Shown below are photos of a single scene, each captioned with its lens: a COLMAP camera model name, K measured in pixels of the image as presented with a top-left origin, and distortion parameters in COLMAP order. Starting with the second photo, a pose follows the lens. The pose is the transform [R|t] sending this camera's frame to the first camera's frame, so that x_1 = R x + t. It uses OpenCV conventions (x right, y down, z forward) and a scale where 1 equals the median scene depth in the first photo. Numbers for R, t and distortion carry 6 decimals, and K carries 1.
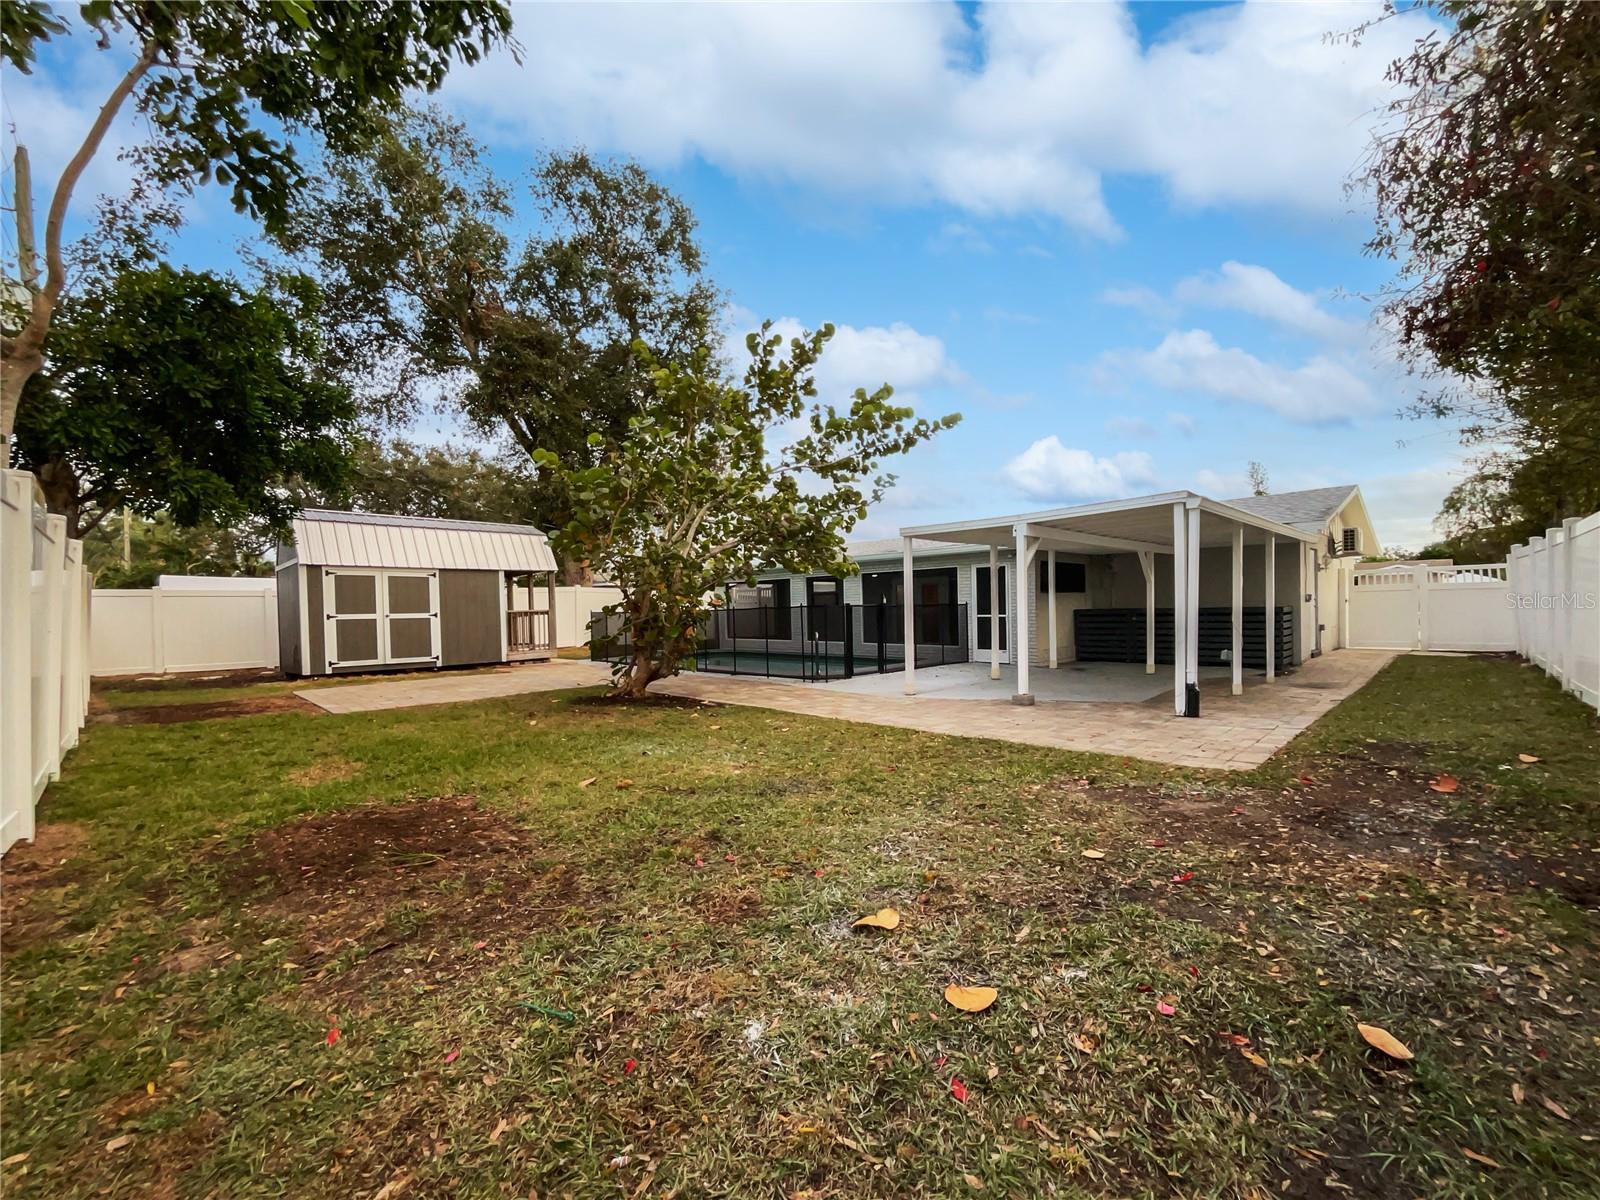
lens RADIAL K [[675.9, 0, 800.0], [0, 675.9, 600.0], [0, 0, 1]] dist [0.000445, 0.000145]
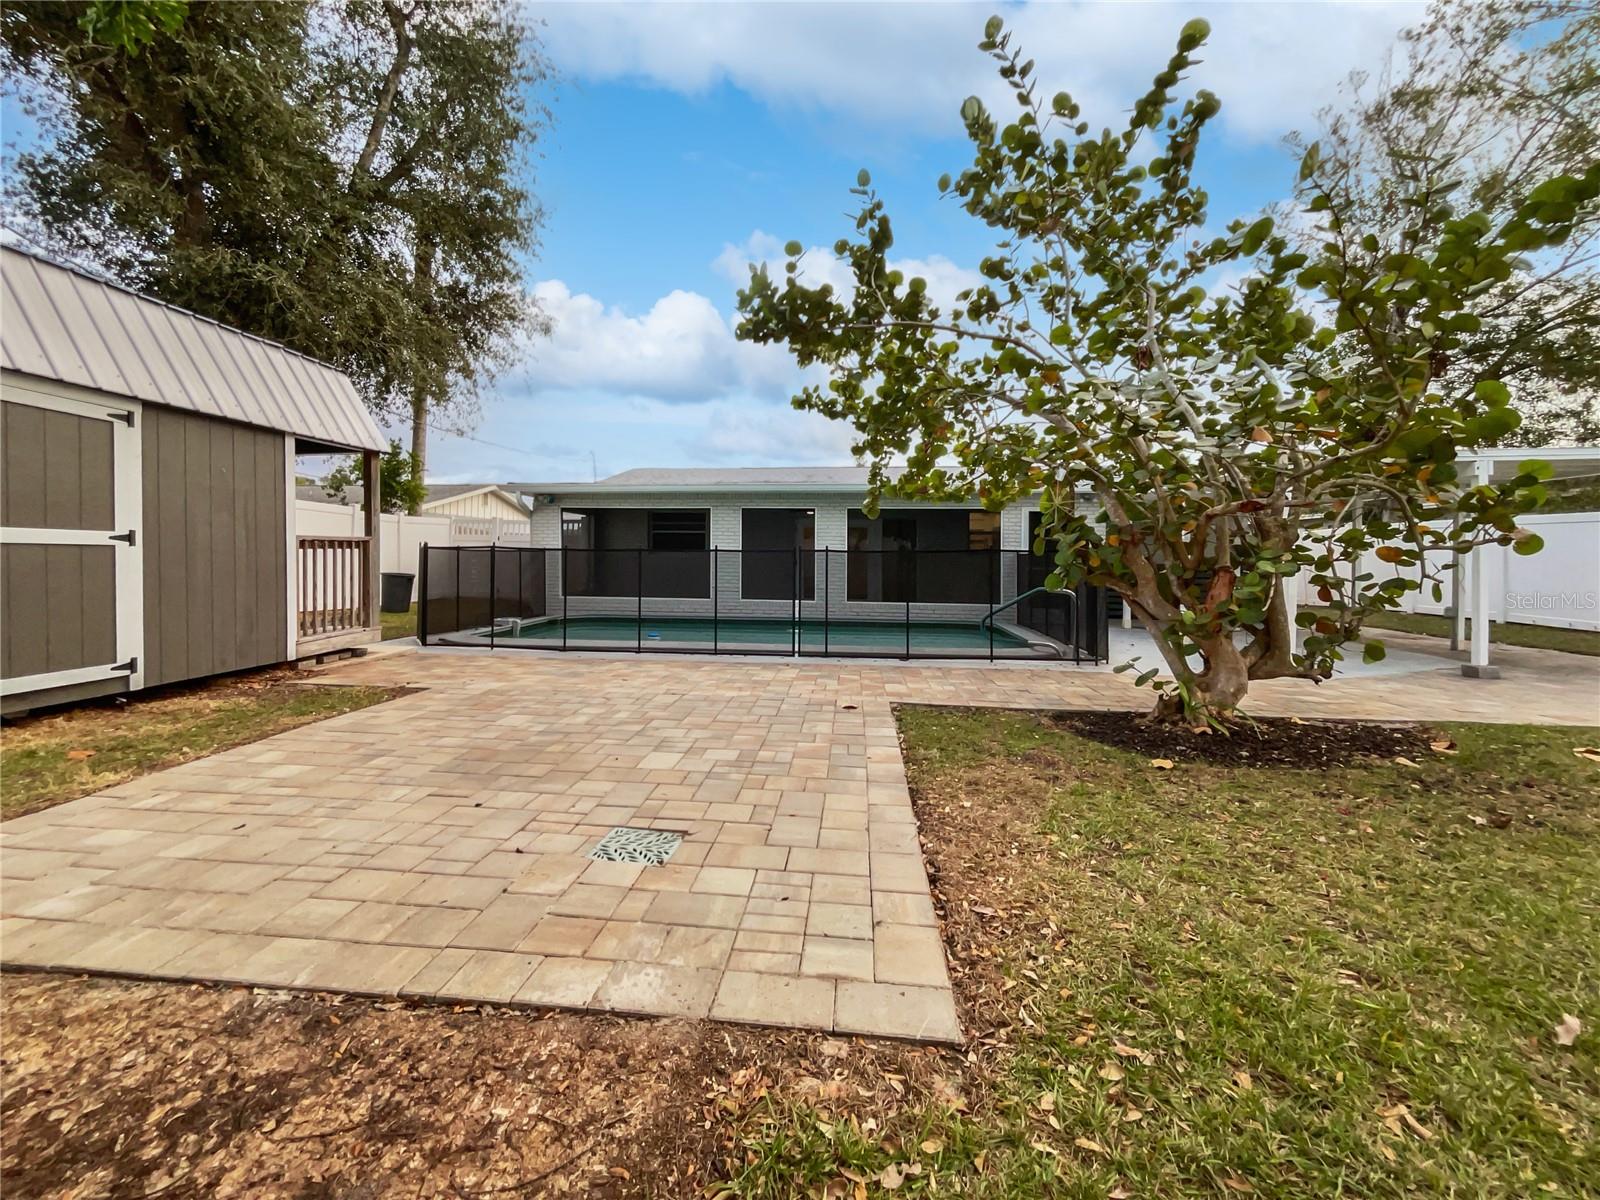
lens RADIAL K [[675.9, 0, 800.0], [0, 675.9, 600.0], [0, 0, 1]] dist [0.000445, 0.000145]
pose [[0.770363, -0.012201, 0.637489, -0.494616], [-0.033329, 0.997679, 0.059370, 0.021892], [-0.636734, -0.066983, 0.768169, 0.531822]]
